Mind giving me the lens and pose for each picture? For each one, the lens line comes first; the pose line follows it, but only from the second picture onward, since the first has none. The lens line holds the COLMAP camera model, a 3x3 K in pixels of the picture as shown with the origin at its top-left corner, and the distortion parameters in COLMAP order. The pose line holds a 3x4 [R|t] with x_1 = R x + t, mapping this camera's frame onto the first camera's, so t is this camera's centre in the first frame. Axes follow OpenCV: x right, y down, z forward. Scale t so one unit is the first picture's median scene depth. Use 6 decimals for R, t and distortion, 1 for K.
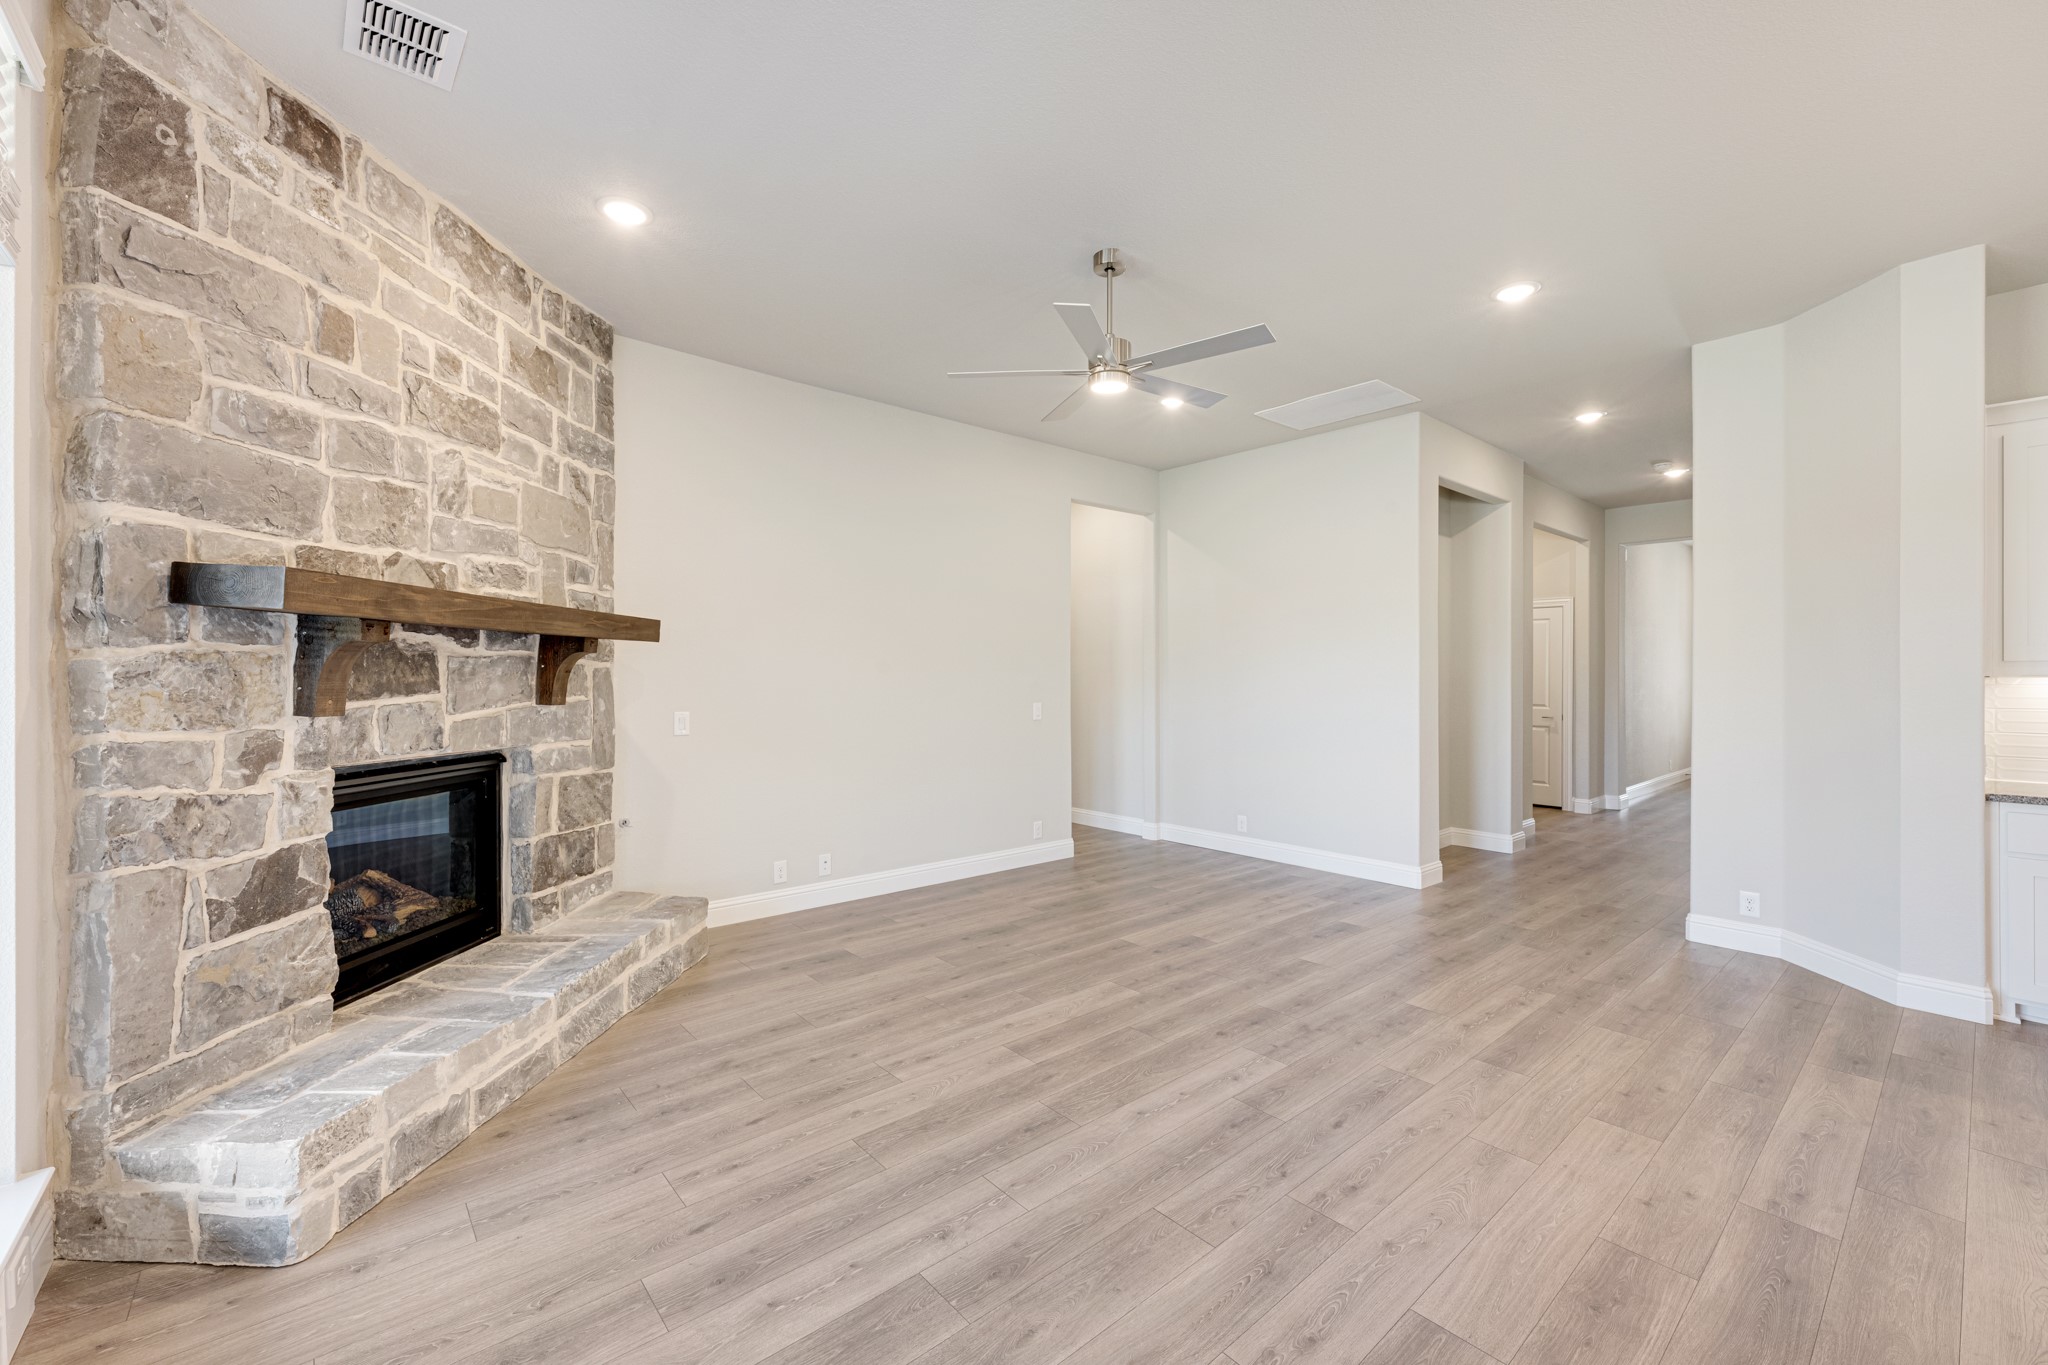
lens RADIAL K [[825.7, 0, 1010.9], [0, 825.7, 673.1], [0, 0, 1]] dist [-0.001248, -0.000214]
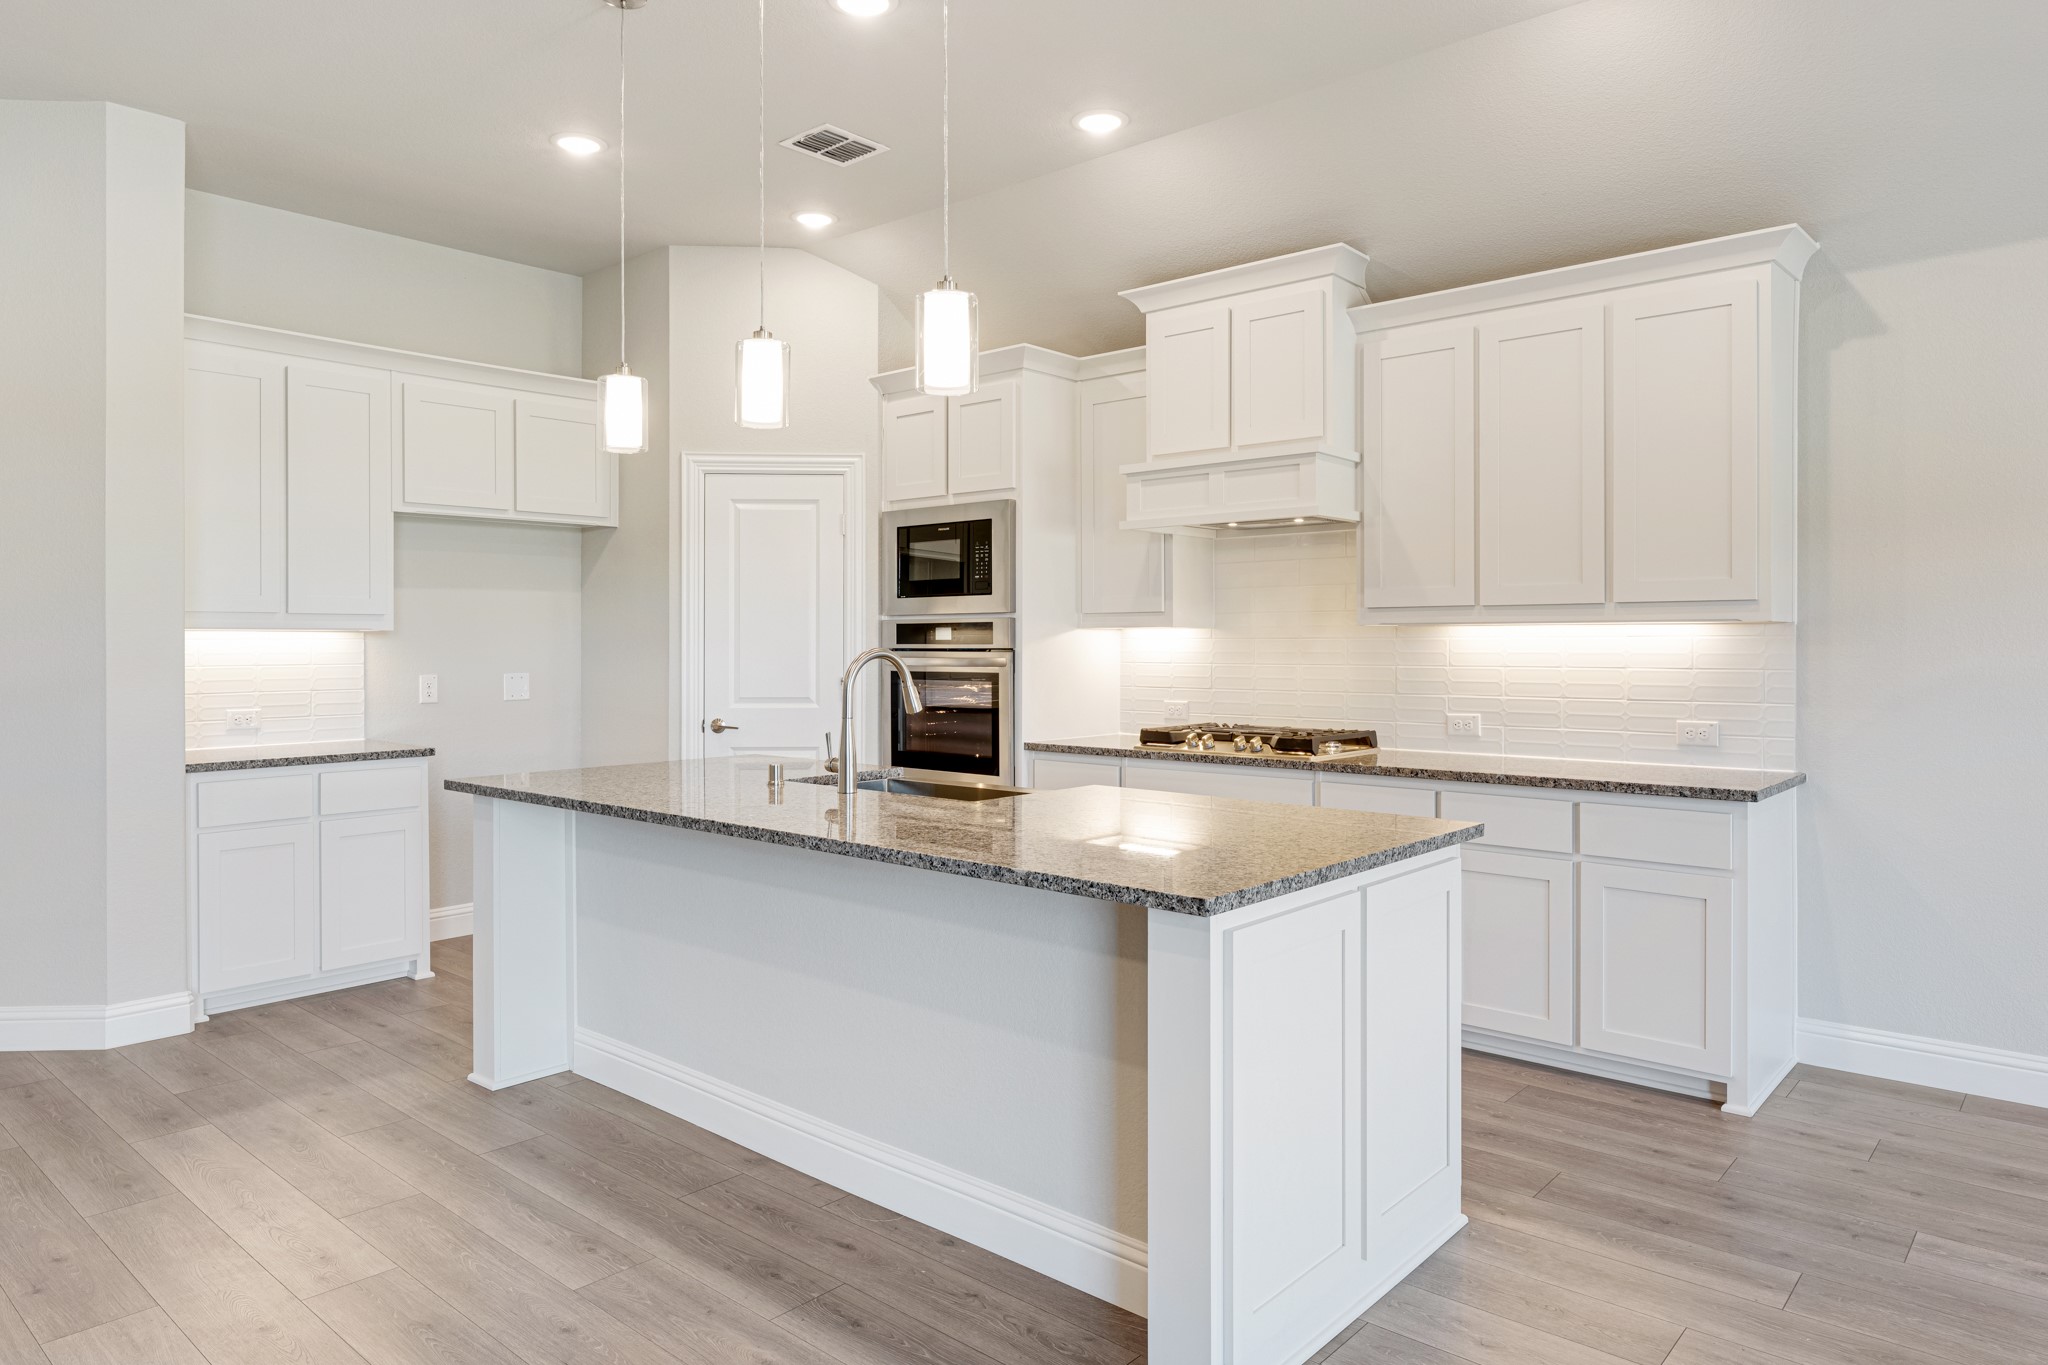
lens RADIAL K [[1279.1, 0, 1019.5], [0, 1279.1, 643.1], [0, 0, 1]] dist [0.000170, 0.000412]
pose [[-0.142239, -0.000234, 0.989832, -0.269128], [0.000373, 1.000000, 0.000290, 0.020125], [-0.989832, 0.000410, -0.142239, 0.341601]]
